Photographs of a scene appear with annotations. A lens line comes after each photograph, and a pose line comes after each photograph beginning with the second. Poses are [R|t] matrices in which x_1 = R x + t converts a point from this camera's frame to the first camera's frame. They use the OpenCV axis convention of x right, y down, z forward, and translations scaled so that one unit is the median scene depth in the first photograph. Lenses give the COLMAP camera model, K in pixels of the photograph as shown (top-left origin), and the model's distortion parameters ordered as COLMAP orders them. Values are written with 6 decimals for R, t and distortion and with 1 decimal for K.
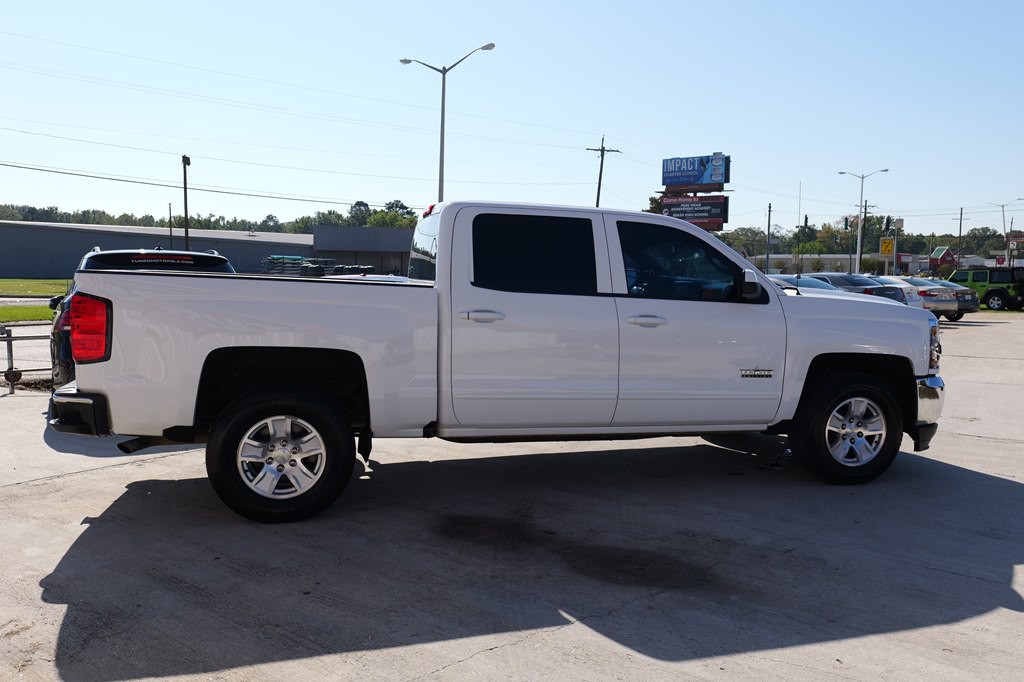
lens RADIAL K [[828.7, 0, 532.1], [0, 828.7, 334.7], [0, 0, 1]] dist [0.026199, -0.017609]
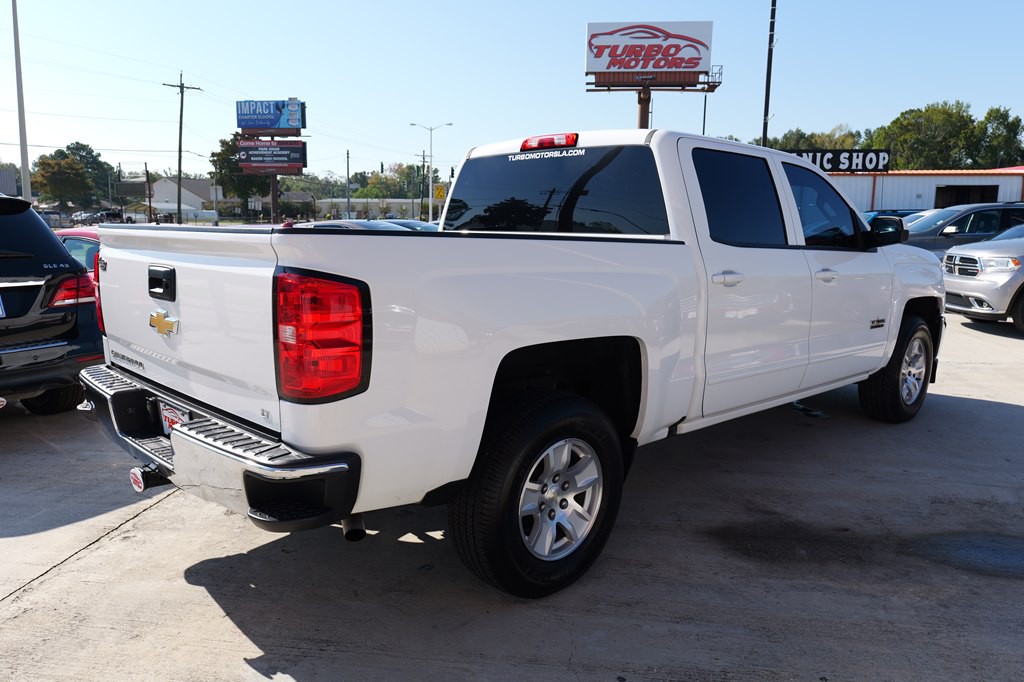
lens RADIAL K [[777.0, 0, 520.7], [0, 777.0, 332.7], [0, 0, 1]] dist [0.002935, 0.002545]
pose [[0.873705, -0.077479, 0.480246, -0.529279], [0.041376, 0.995493, 0.085330, -0.038276], [-0.484693, -0.054682, 0.872973, 0.391612]]
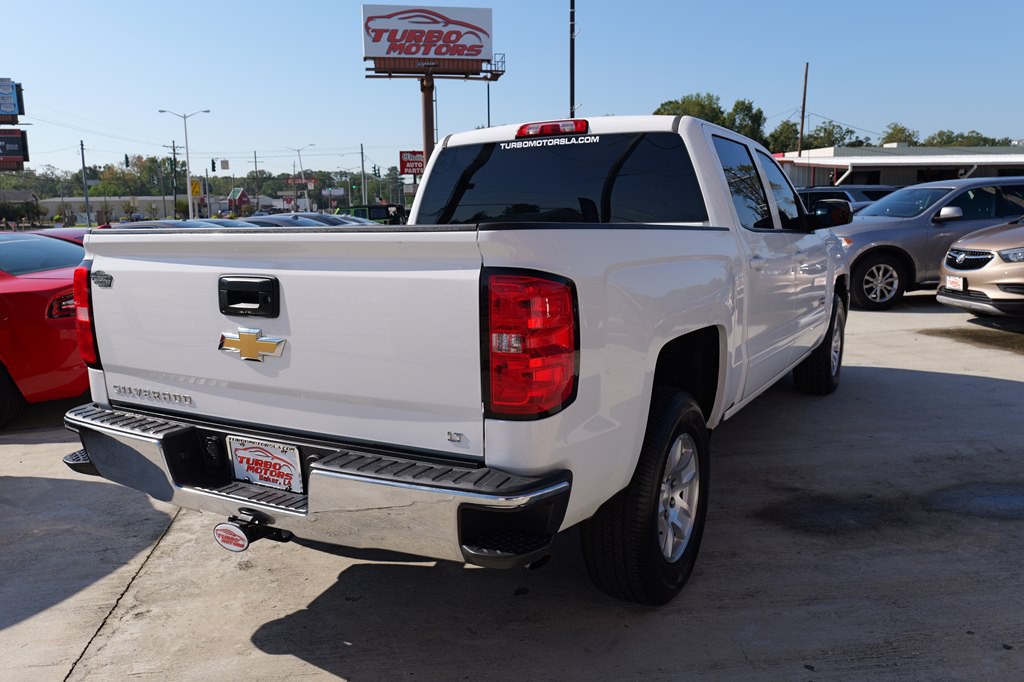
lens RADIAL K [[802.8, 0, 518.2], [0, 802.8, 346.4], [0, 0, 1]] dist [0.009371, -0.007296]
pose [[0.700719, -0.145332, 0.698478, -0.691880], [0.082776, 0.988981, 0.122735, -0.052123], [-0.708619, -0.028185, 0.705028, 0.542193]]
